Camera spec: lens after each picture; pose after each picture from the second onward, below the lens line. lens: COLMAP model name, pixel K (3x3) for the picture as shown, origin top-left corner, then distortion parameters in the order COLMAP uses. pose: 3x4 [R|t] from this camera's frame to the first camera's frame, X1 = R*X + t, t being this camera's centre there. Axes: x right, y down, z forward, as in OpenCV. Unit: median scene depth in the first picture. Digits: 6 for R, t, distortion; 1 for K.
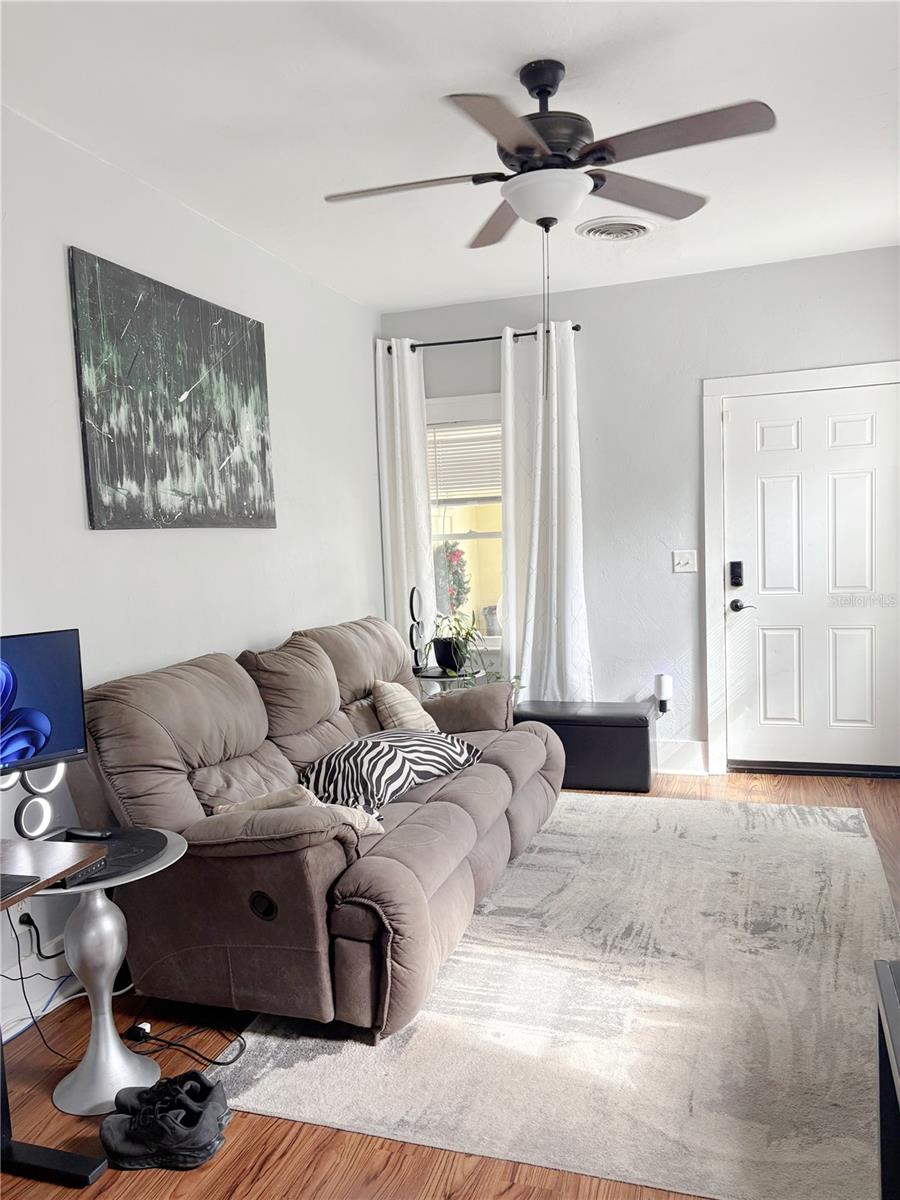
lens RADIAL K [[881.6, 0, 443.8], [0, 881.6, 603.0], [0, 0, 1]] dist [-0.006299, -0.009200]
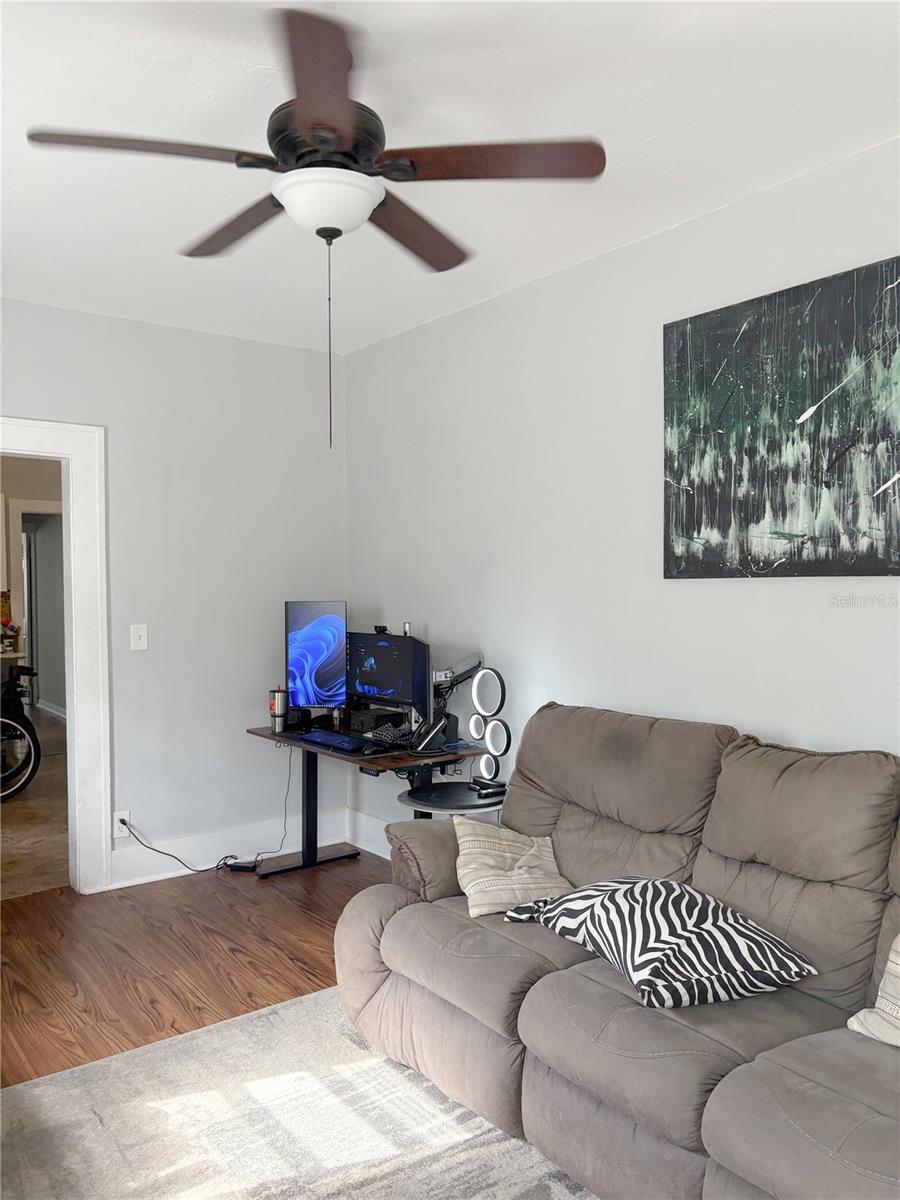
lens RADIAL K [[881.6, 0, 452.1], [0, 881.6, 603.5], [0, 0, 1]] dist [-0.006299, -0.009200]
pose [[-0.548404, 0.060253, -0.834040, 0.574118], [-0.041532, 0.994207, 0.099133, -0.130773], [0.835181, 0.089004, -0.542725, 1.199164]]
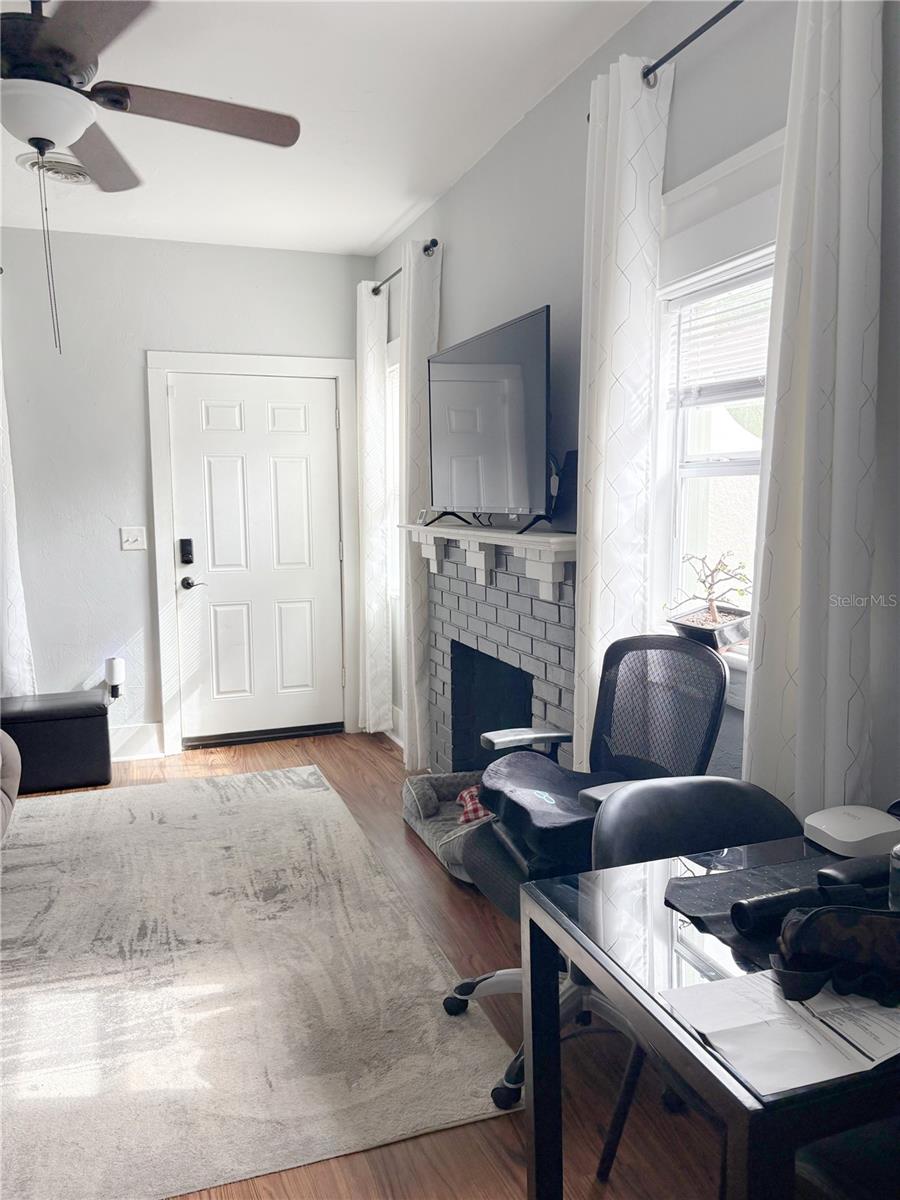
lens RADIAL K [[881.6, 0, 453.7], [0, 881.6, 600.0], [0, 0, 1]] dist [-0.006299, -0.009200]
pose [[0.771472, -0.038843, 0.635077, -0.106548], [0.025364, 0.999219, 0.030303, -0.001097], [-0.635758, -0.007269, 0.771854, 0.059082]]
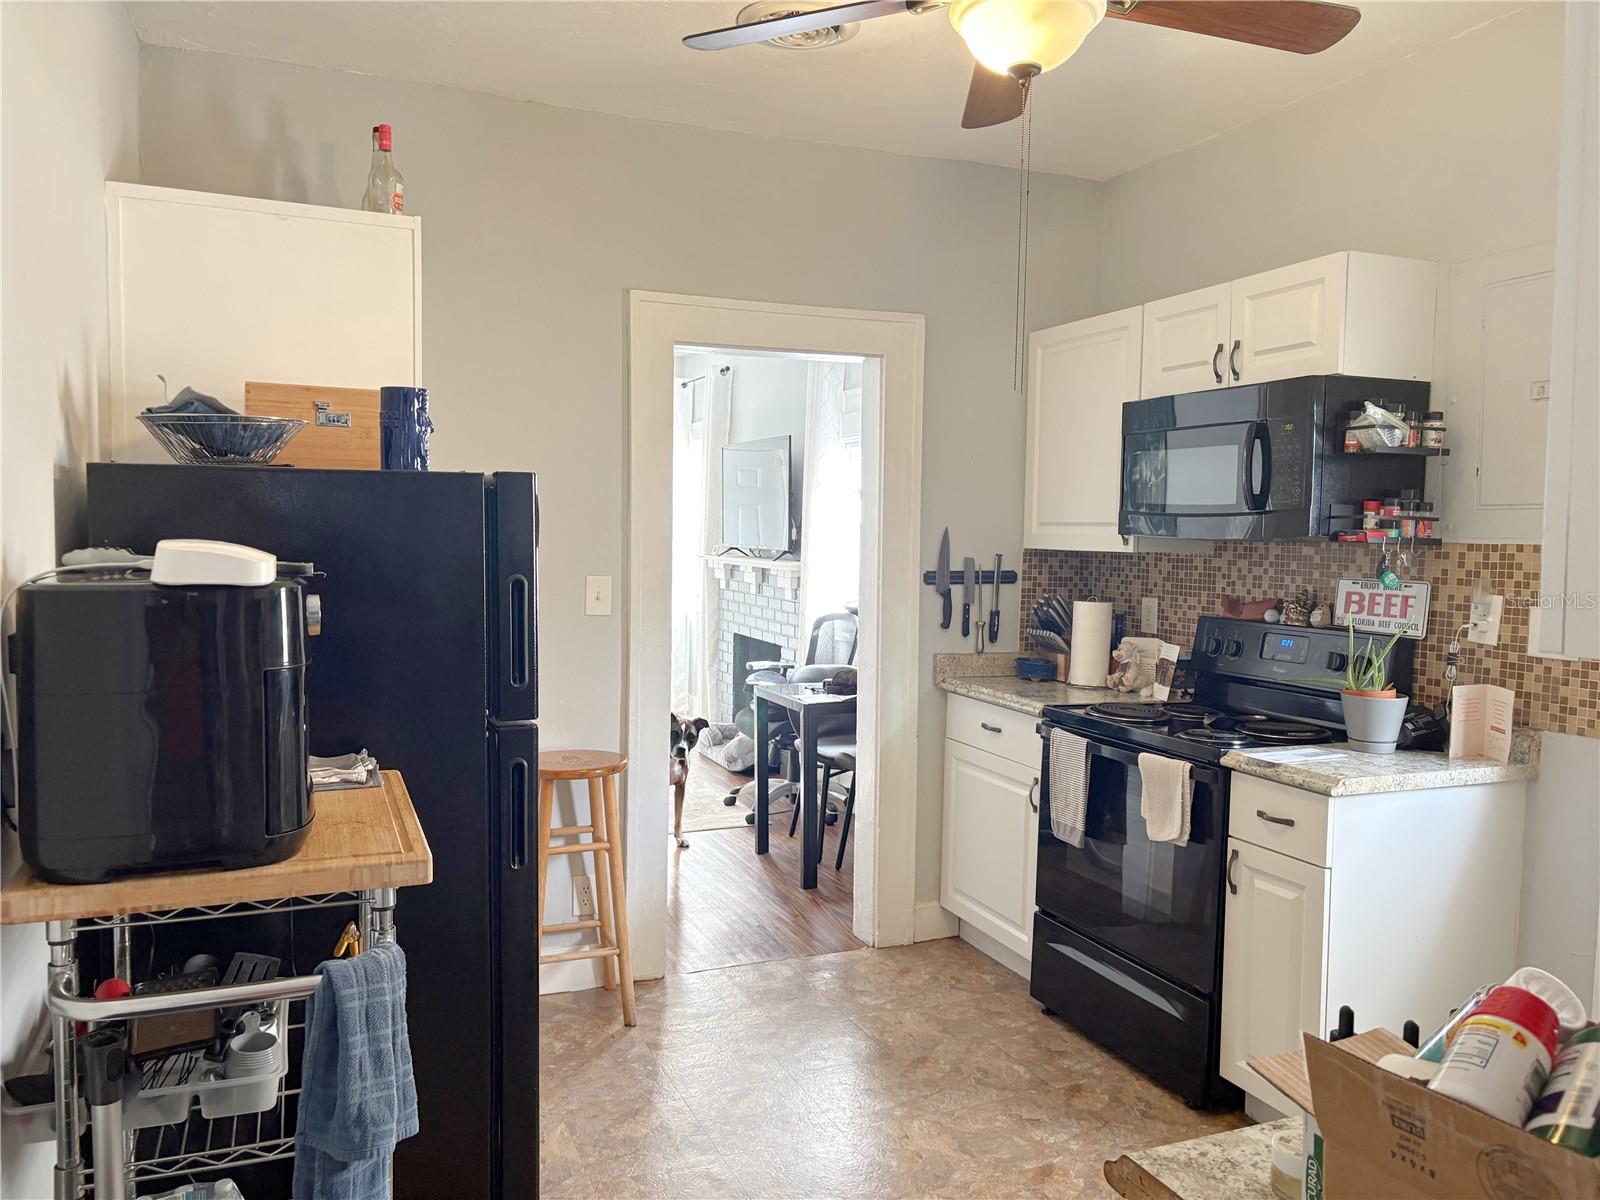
lens RADIAL K [[1175.4, 0, 800.1], [0, 1175.4, 599.3], [0, 0, 1]] dist [-0.006299, -0.009200]
pose [[0.741652, 0.012631, 0.670666, -0.804235], [0.005677, 0.999669, -0.025105, 0.077202], [-0.670761, 0.022427, 0.741335, -0.816167]]
